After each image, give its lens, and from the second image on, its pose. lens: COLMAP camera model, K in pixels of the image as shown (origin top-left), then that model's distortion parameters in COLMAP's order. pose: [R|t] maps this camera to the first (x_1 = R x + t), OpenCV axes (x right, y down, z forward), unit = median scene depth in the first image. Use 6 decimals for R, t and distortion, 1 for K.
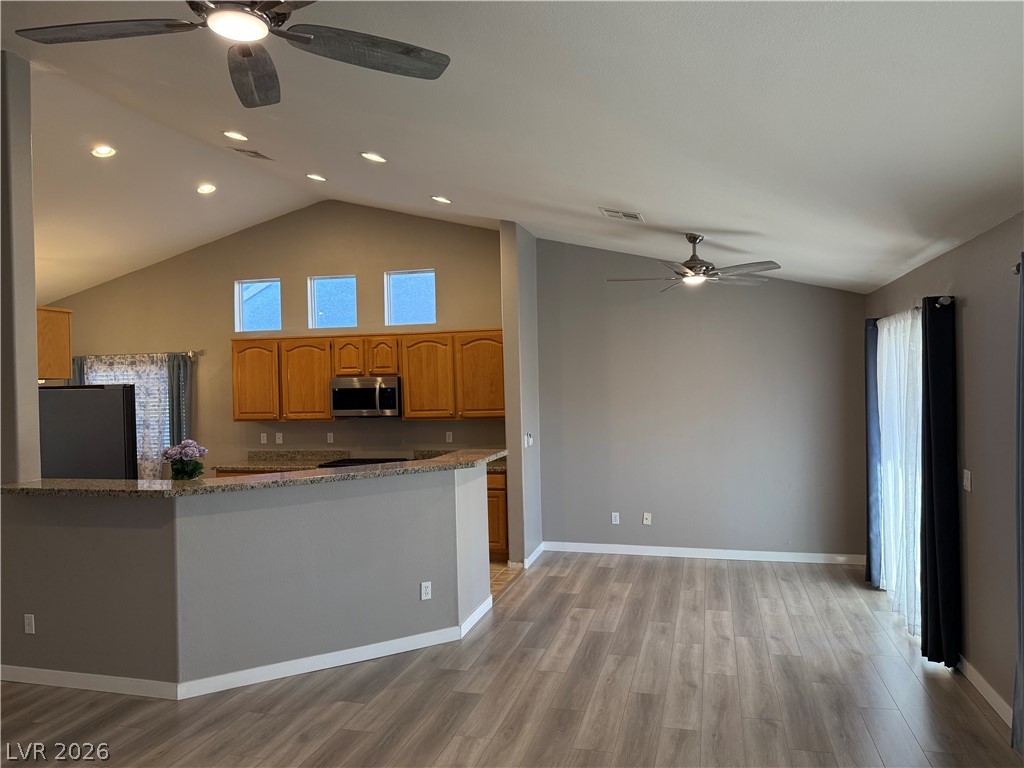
lens RADIAL K [[720.2, 0, 511.1], [0, 720.2, 388.7], [0, 0, 1]] dist [0.064207, -0.083693]
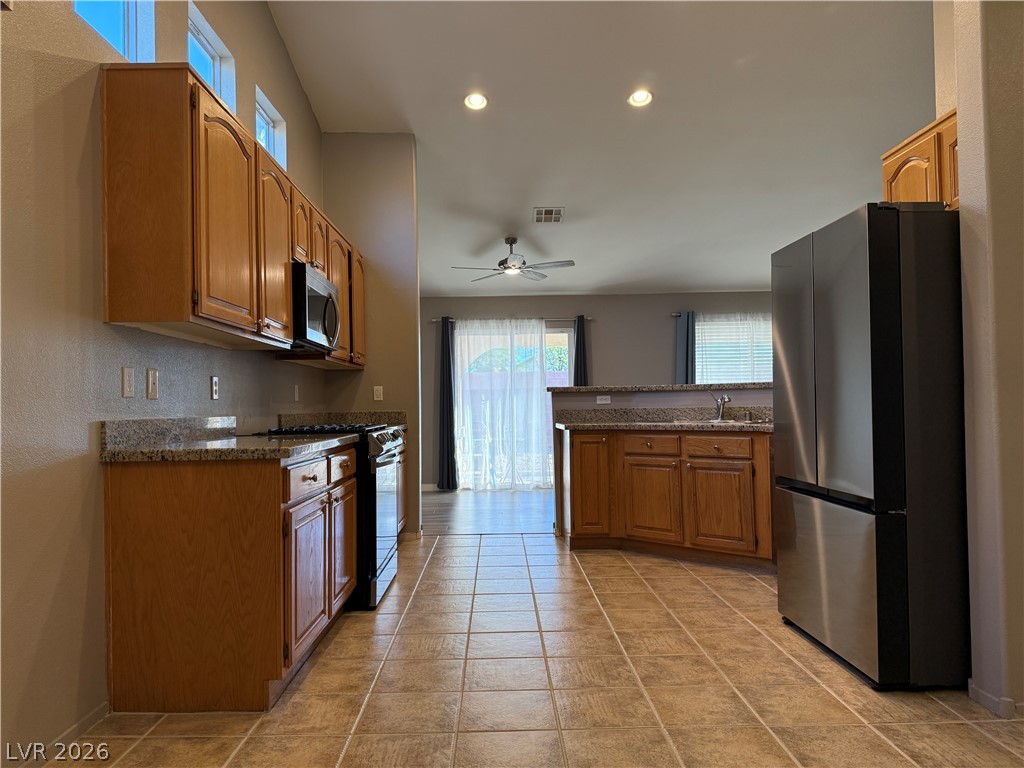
lens RADIAL K [[718.0, 0, 510.6], [0, 718.0, 386.8], [0, 0, 1]] dist [0.124404, -0.214216]
pose [[-0.278484, 0.050012, 0.959138, -0.840763], [0.028754, 0.998630, -0.043722, 0.104674], [-0.960010, 0.015403, -0.279540, 1.095790]]
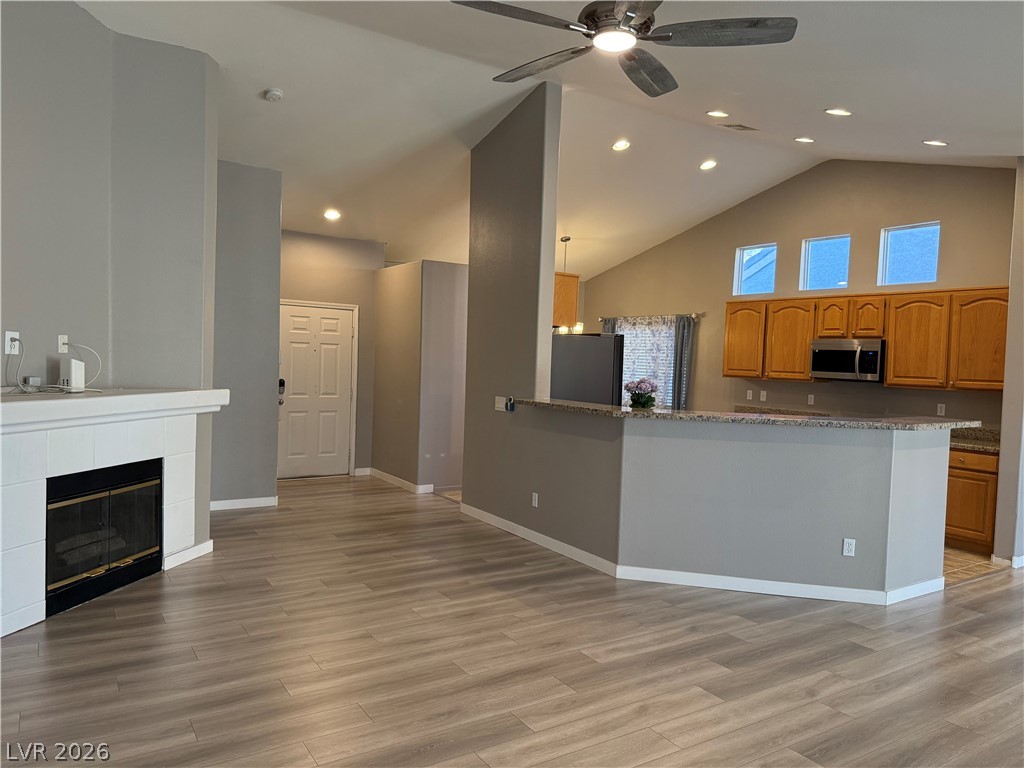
lens RADIAL K [[718.0, 0, 510.6], [0, 718.0, 386.8], [0, 0, 1]] dist [0.124404, -0.214216]
pose [[0.744294, 0.077477, -0.663342, 0.127892], [-0.055463, 0.996988, 0.054215, 0.021553], [0.665545, -0.003561, 0.746349, -0.038411]]
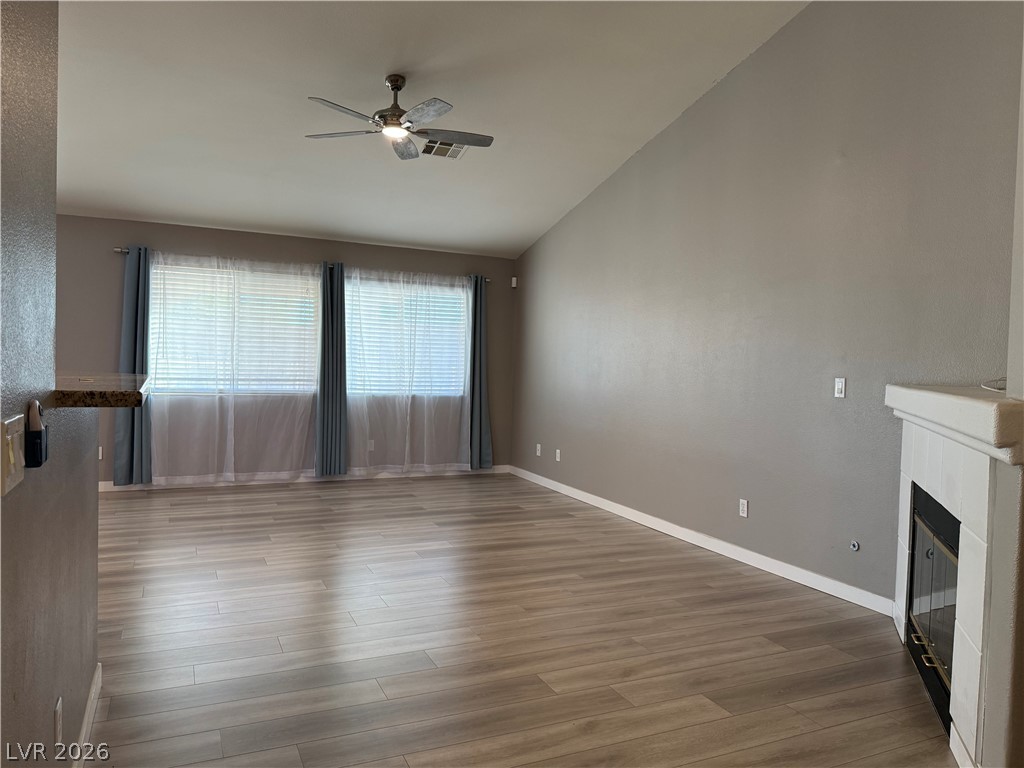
lens RADIAL K [[718.0, 0, 510.6], [0, 718.0, 386.8], [0, 0, 1]] dist [0.124404, -0.214216]
pose [[-0.648383, -0.025718, 0.760880, -0.717484], [-0.009197, 0.999621, 0.025950, 0.071784], [-0.761259, 0.009827, -0.648374, 0.672545]]
